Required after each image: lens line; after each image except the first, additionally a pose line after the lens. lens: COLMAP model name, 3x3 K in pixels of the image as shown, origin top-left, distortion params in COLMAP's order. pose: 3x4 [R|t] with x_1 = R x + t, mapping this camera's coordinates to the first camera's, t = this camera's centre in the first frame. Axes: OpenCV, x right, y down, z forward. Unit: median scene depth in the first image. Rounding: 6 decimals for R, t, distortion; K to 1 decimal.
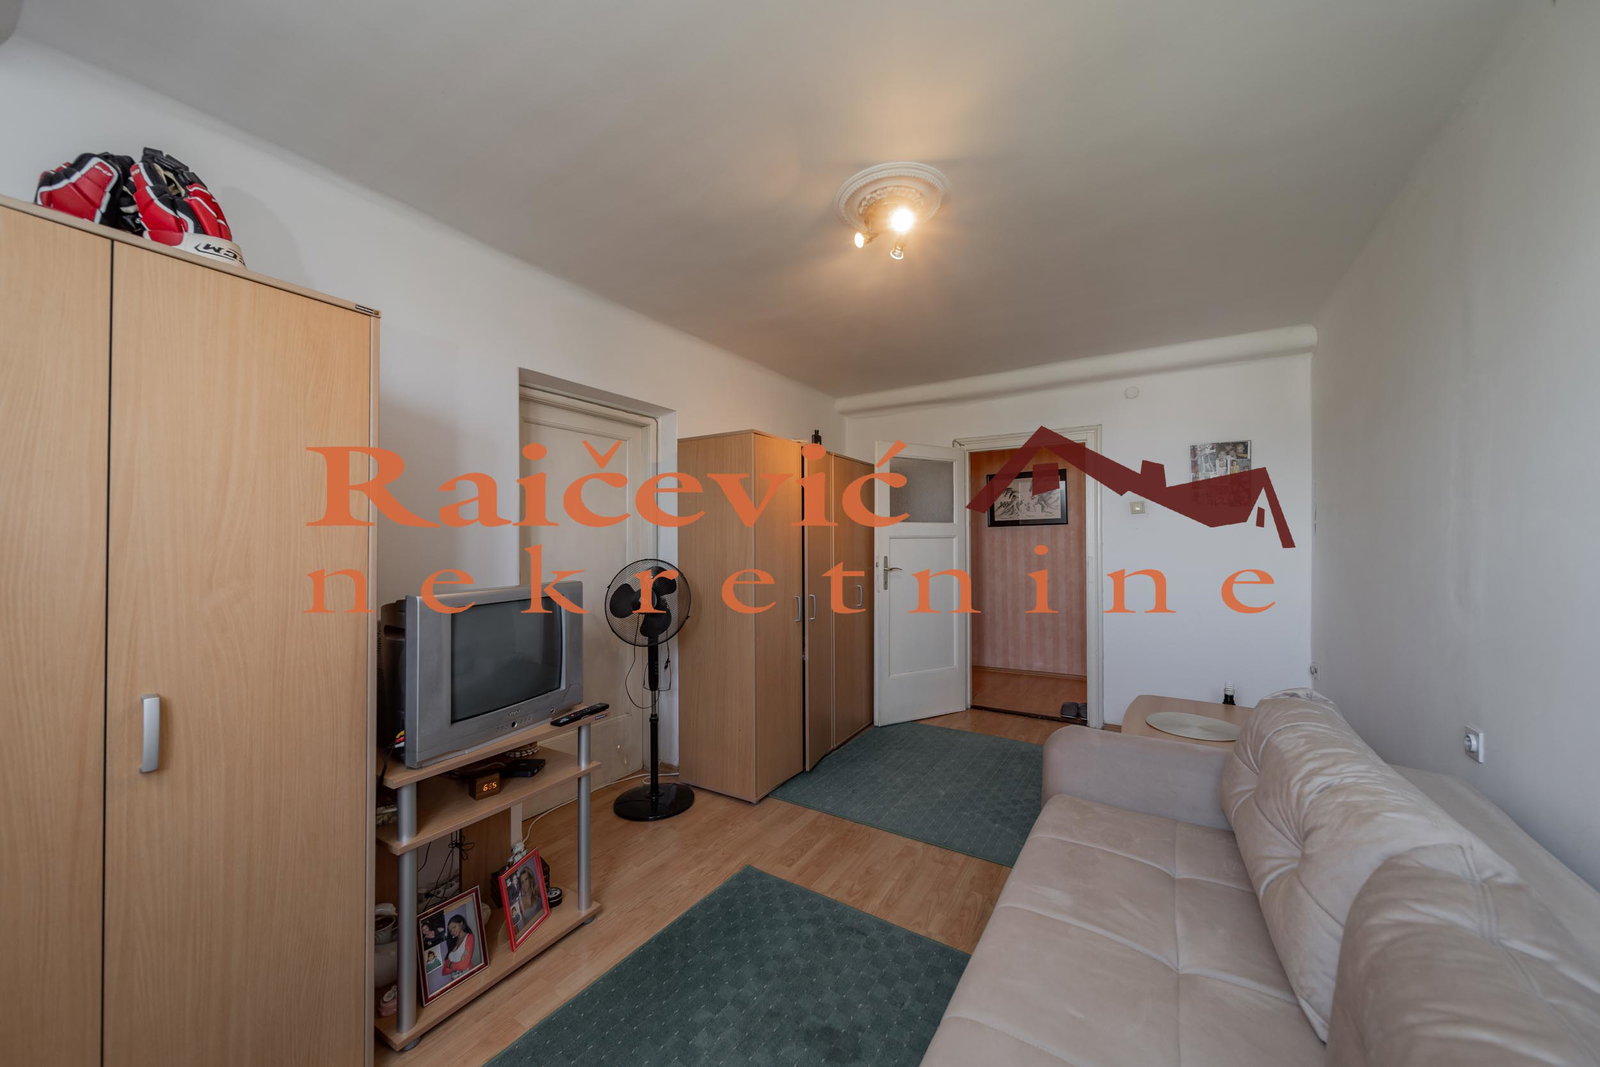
lens RADIAL K [[569.9, 0, 796.0], [0, 569.9, 537.6], [0, 0, 1]] dist [-0.000786, -0.000917]
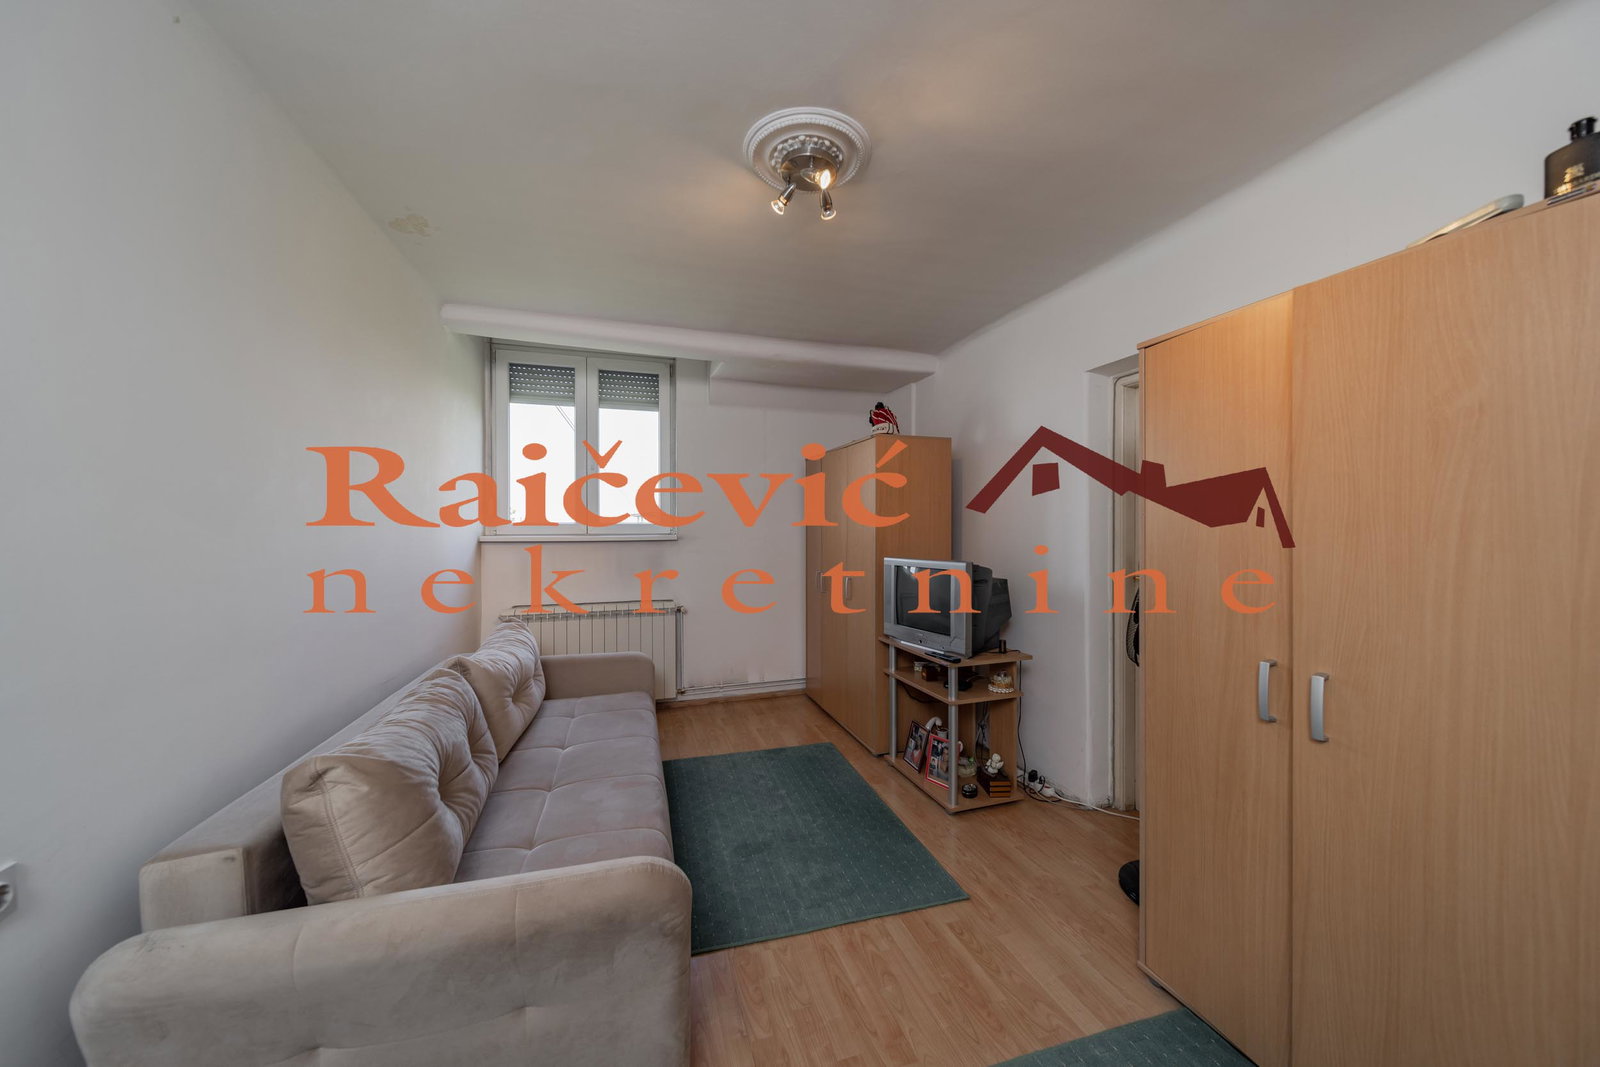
lens RADIAL K [[569.9, 0, 795.3], [0, 569.9, 529.4], [0, 0, 1]] dist [-0.000786, -0.000917]
pose [[-0.664963, -0.003845, -0.746867, 0.788341], [0.008976, 0.999873, -0.013139, 0.011387], [0.746823, -0.015441, -0.664844, 1.448556]]
